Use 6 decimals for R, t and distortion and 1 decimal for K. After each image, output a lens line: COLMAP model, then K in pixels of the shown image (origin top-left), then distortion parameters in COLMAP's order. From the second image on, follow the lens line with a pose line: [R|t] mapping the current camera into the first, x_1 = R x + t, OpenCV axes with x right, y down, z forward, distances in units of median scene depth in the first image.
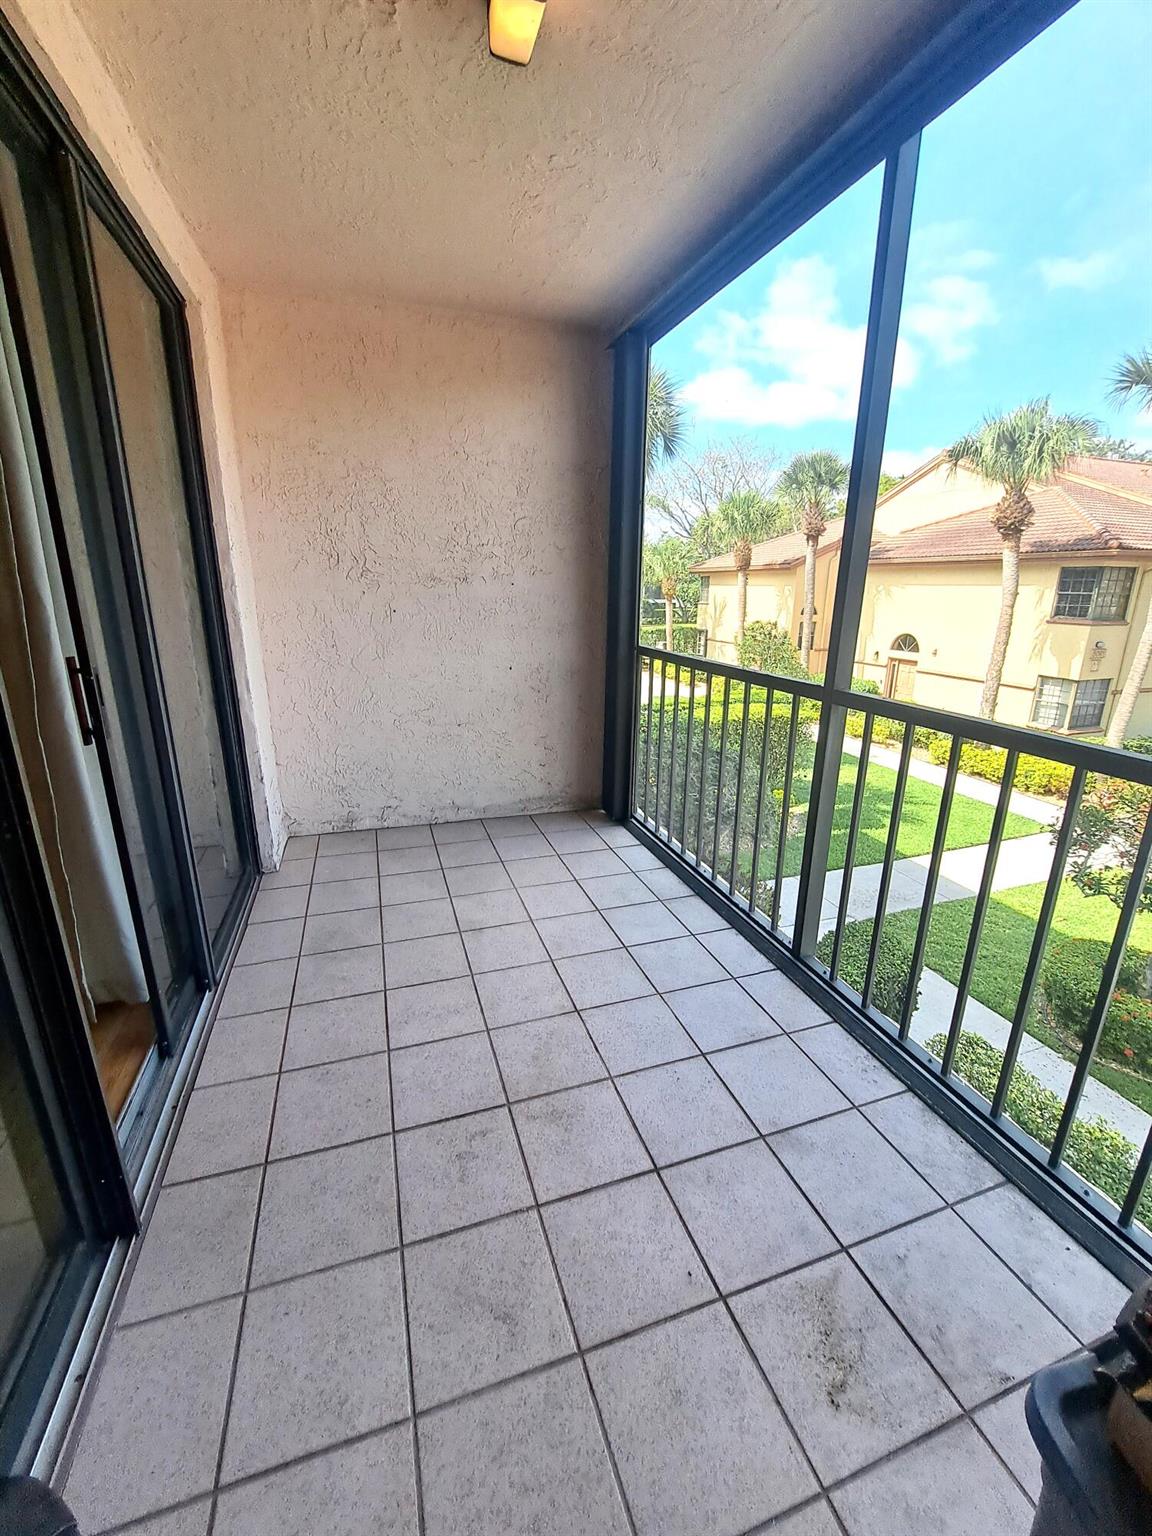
lens RADIAL K [[609.9, 0, 569.7], [0, 609.9, 760.3], [0, 0, 1]] dist [-0.002054, -0.000197]
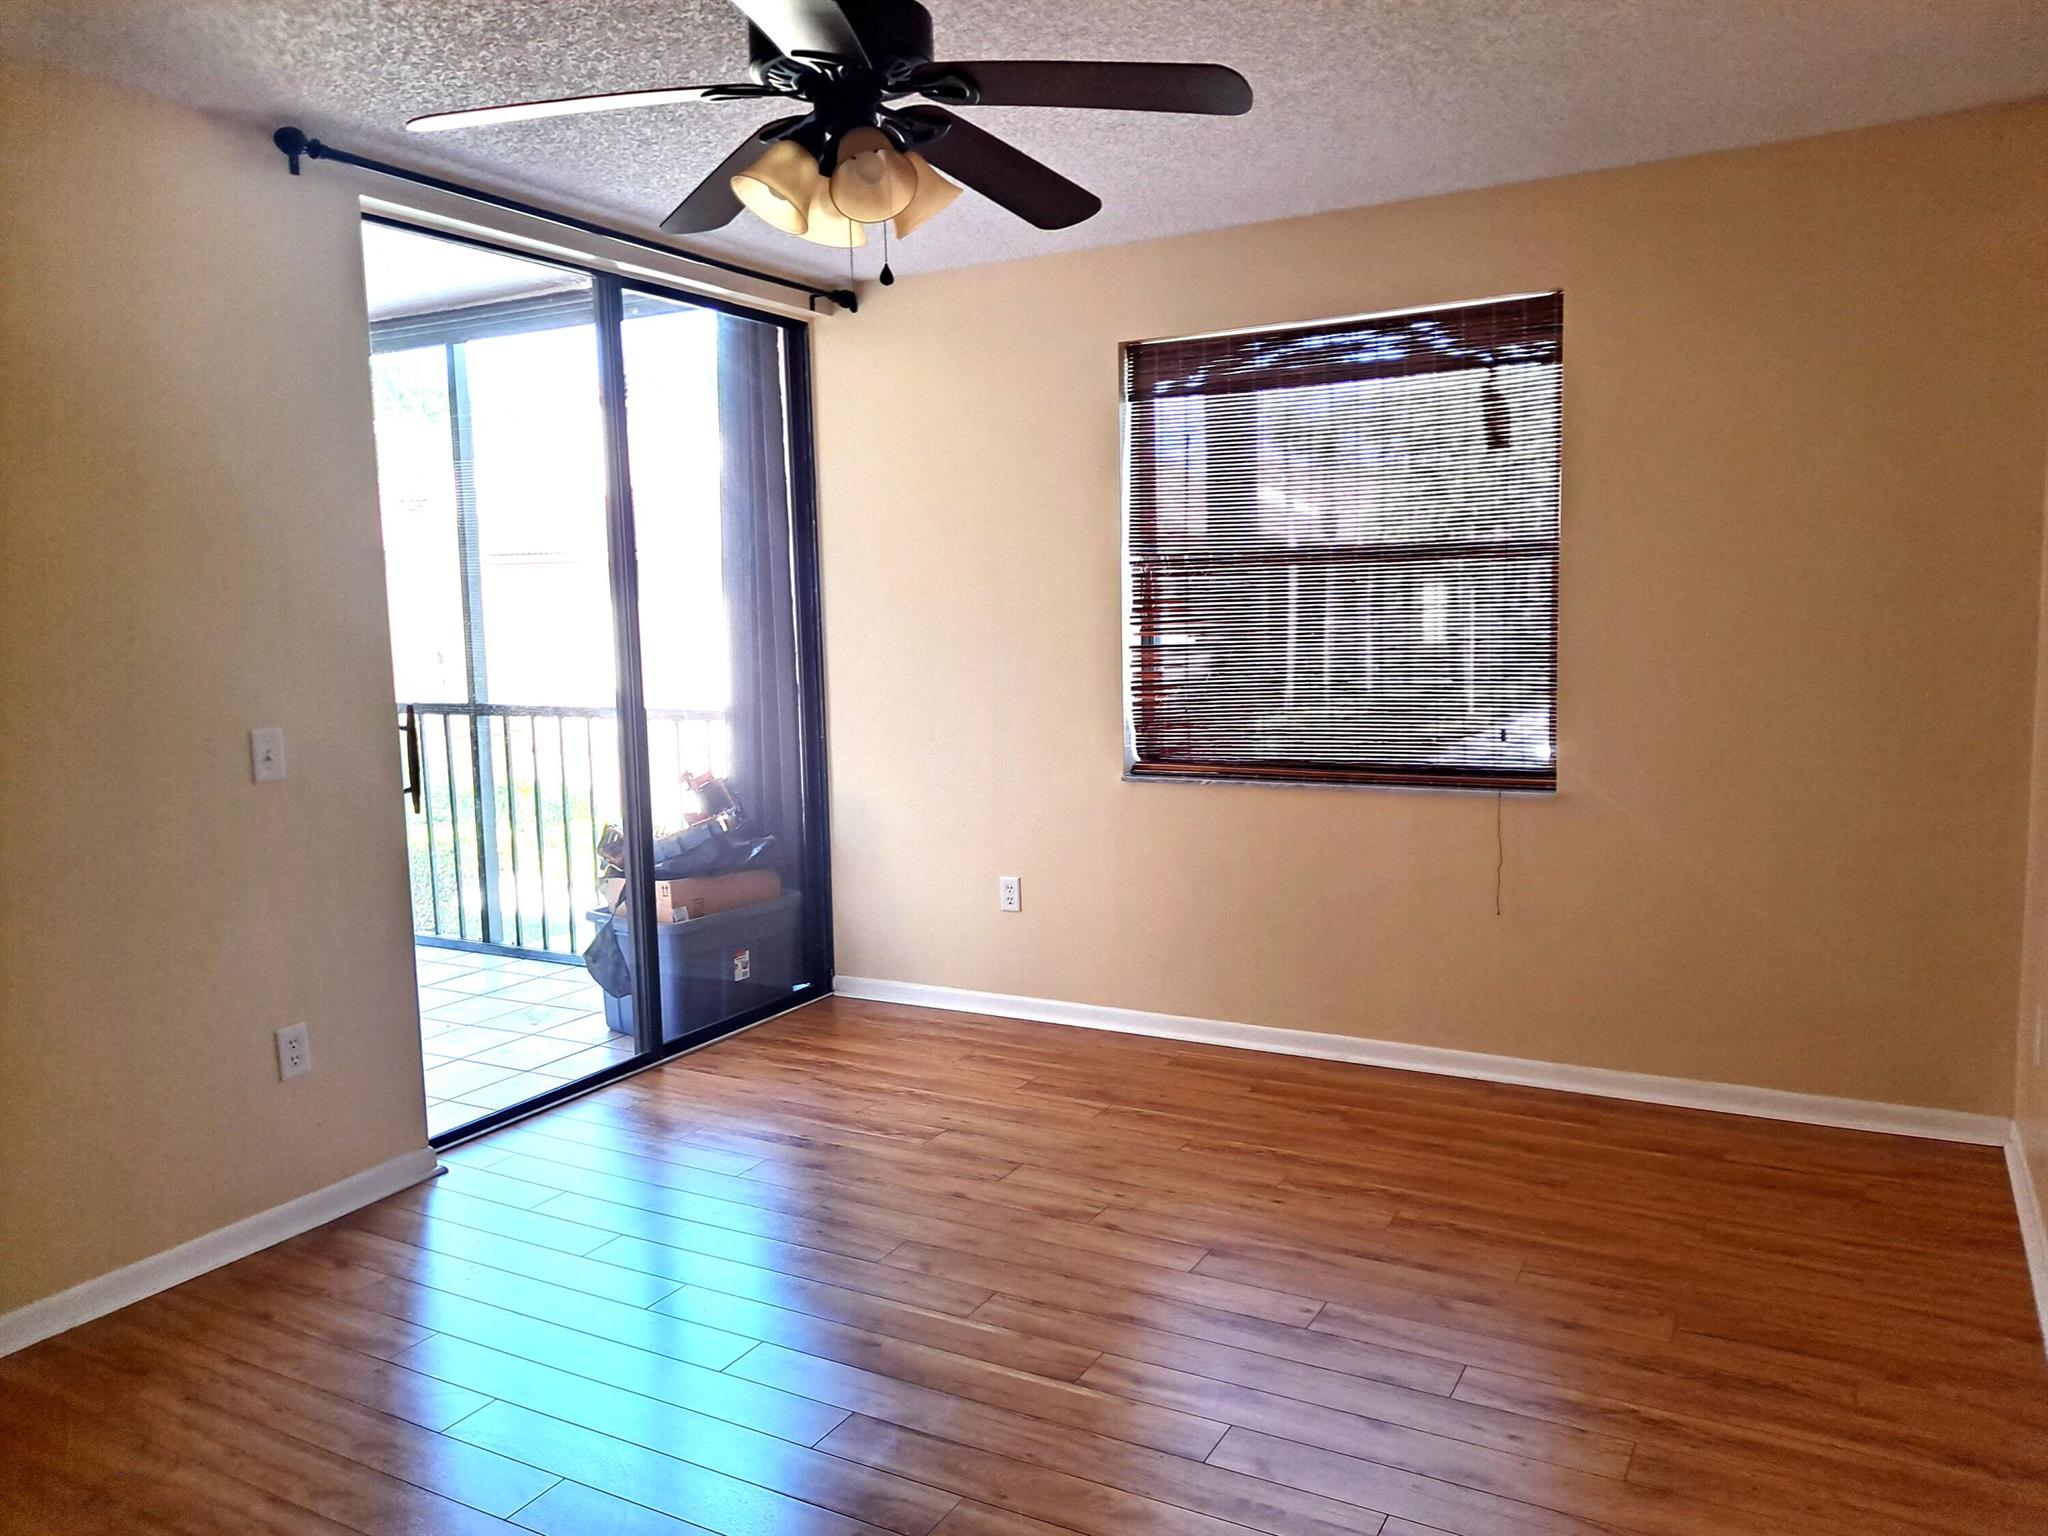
lens RADIAL K [[1503.4, 0, 1024.0], [0, 1503.4, 768.0], [0, 0, 1]] dist [0.060190, -0.064905]
pose [[0.733946, -0.101491, 0.671582, -0.885202], [0.212817, 0.973345, -0.085485, 0.542814], [-0.645006, 0.205666, 0.735982, -2.087301]]
